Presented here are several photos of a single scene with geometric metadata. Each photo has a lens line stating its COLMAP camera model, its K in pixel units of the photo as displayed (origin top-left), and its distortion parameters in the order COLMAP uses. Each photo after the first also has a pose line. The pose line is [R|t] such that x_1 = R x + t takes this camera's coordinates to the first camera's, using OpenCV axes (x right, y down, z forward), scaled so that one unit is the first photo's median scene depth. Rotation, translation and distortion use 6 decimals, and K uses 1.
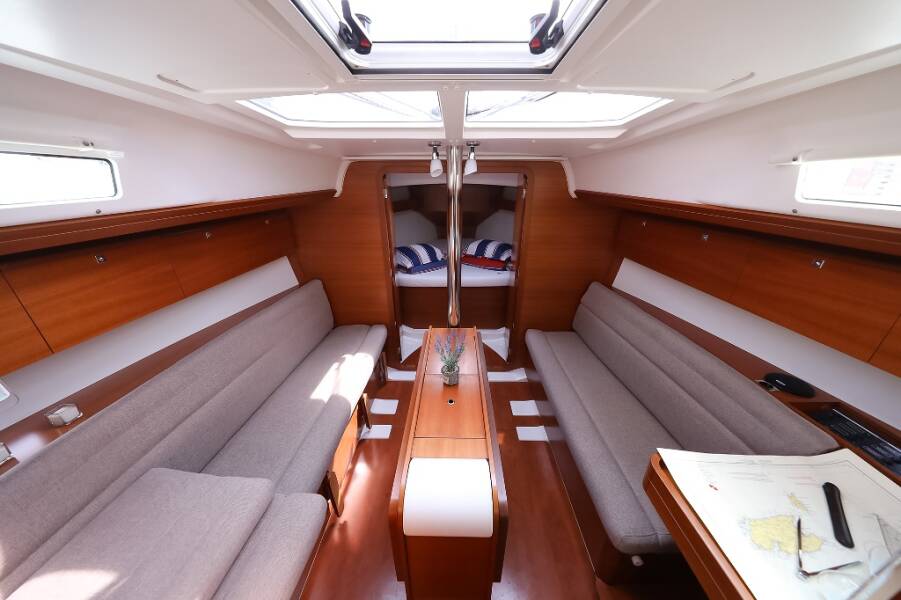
lens RADIAL K [[280.9, 0, 452.5], [0, 280.9, 298.4], [0, 0, 1]] dist [0.000402, -0.000214]
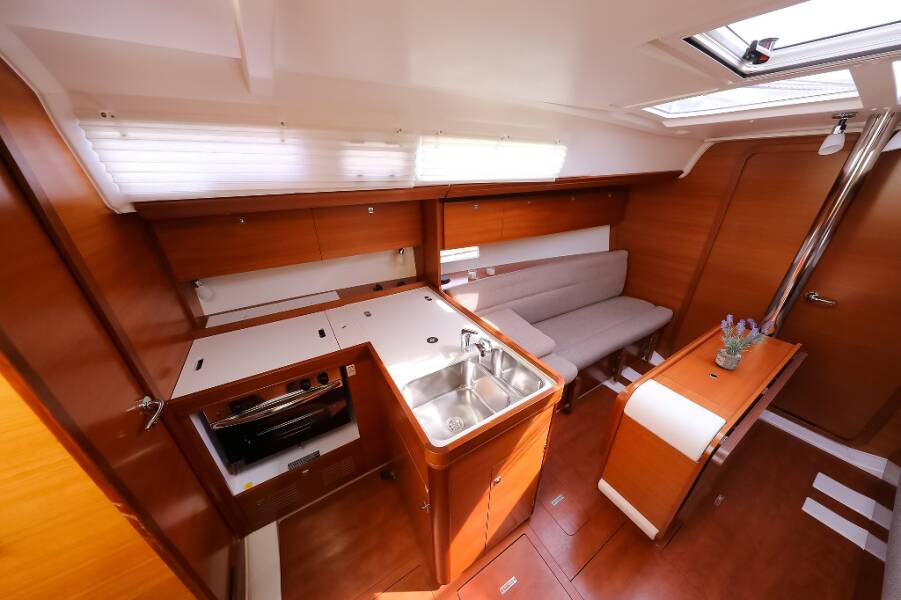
lens RADIAL K [[278.8, 0, 453.6], [0, 278.8, 298.9], [0, 0, 1]] dist [0.000880, -0.000114]
pose [[0.536513, 0.358785, -0.763824, 0.136550], [-0.326842, 0.922822, 0.203895, 0.173936], [0.778029, 0.140258, 0.612372, -0.350631]]
